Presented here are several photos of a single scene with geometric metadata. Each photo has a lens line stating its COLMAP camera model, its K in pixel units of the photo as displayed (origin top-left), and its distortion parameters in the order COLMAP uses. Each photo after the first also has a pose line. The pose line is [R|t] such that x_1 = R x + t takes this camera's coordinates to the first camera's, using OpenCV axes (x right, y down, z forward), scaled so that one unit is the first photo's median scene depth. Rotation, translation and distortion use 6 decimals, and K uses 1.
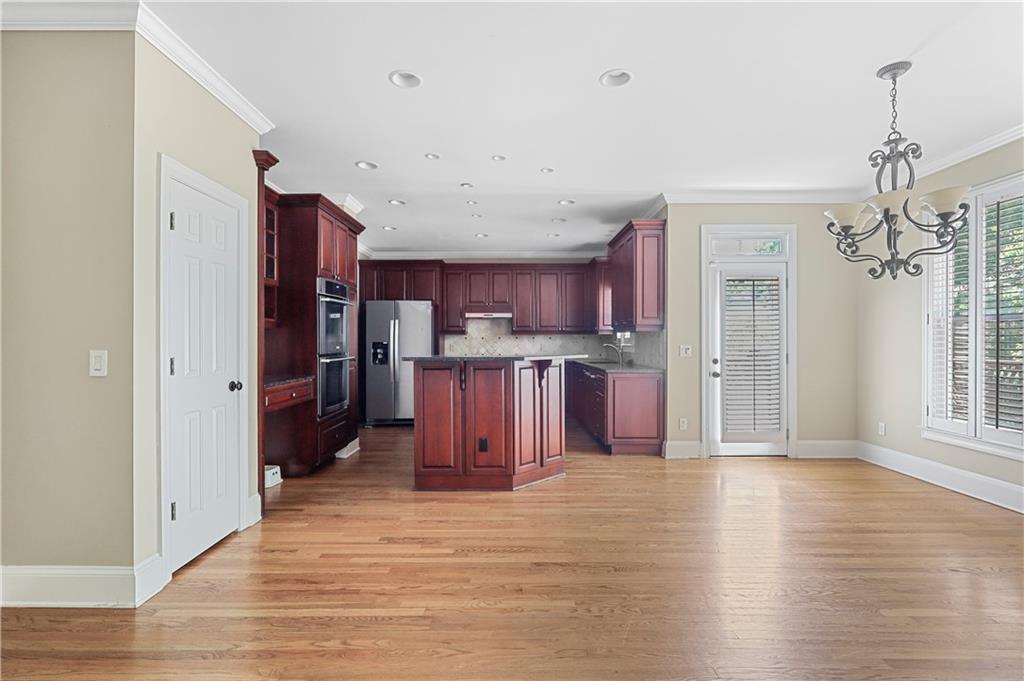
lens RADIAL K [[479.0, 0, 512.0], [0, 479.0, 340.5], [0, 0, 1]] dist [-0.001097, -0.000143]
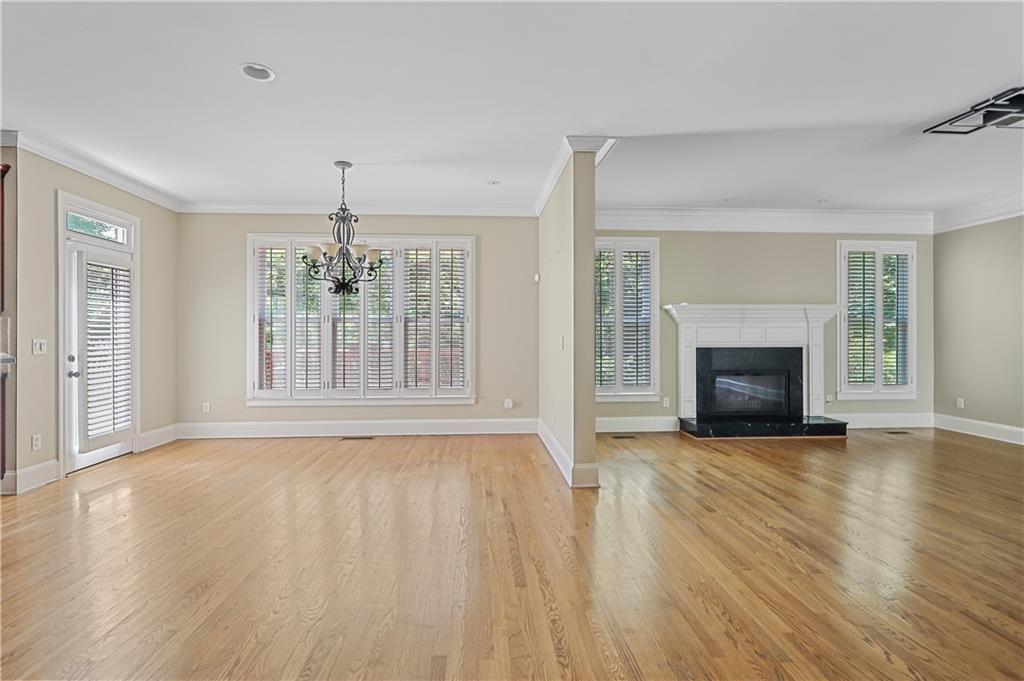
lens RADIAL K [[479.0, 0, 512.0], [0, 479.0, 340.5], [0, 0, 1]] dist [-0.001097, -0.000143]
pose [[-0.067453, -0.005947, 0.997705, -0.474234], [0.003187, 0.999976, 0.006176, 0.009924], [-0.997717, 0.003596, -0.067432, 0.303226]]
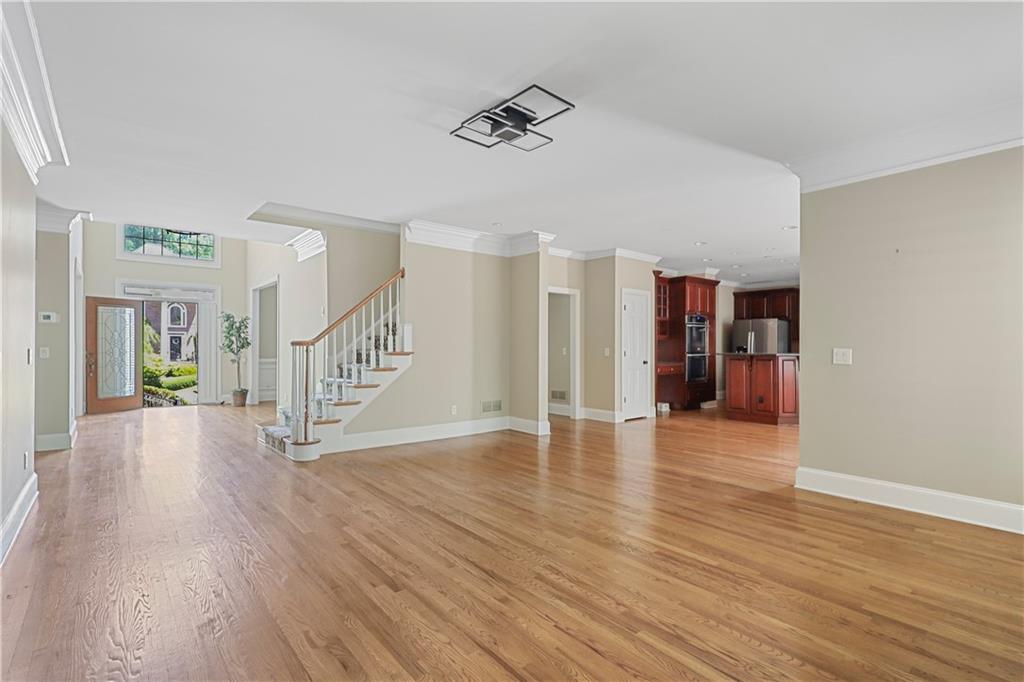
lens RADIAL K [[479.0, 0, 512.0], [0, 479.0, 341.0], [0, 0, 1]] dist [-0.001097, -0.000143]
pose [[0.637600, -0.008752, -0.770318, 0.704153], [-0.001799, 0.999916, -0.012850, 0.007990], [0.770366, 0.009579, 0.637530, -0.892956]]
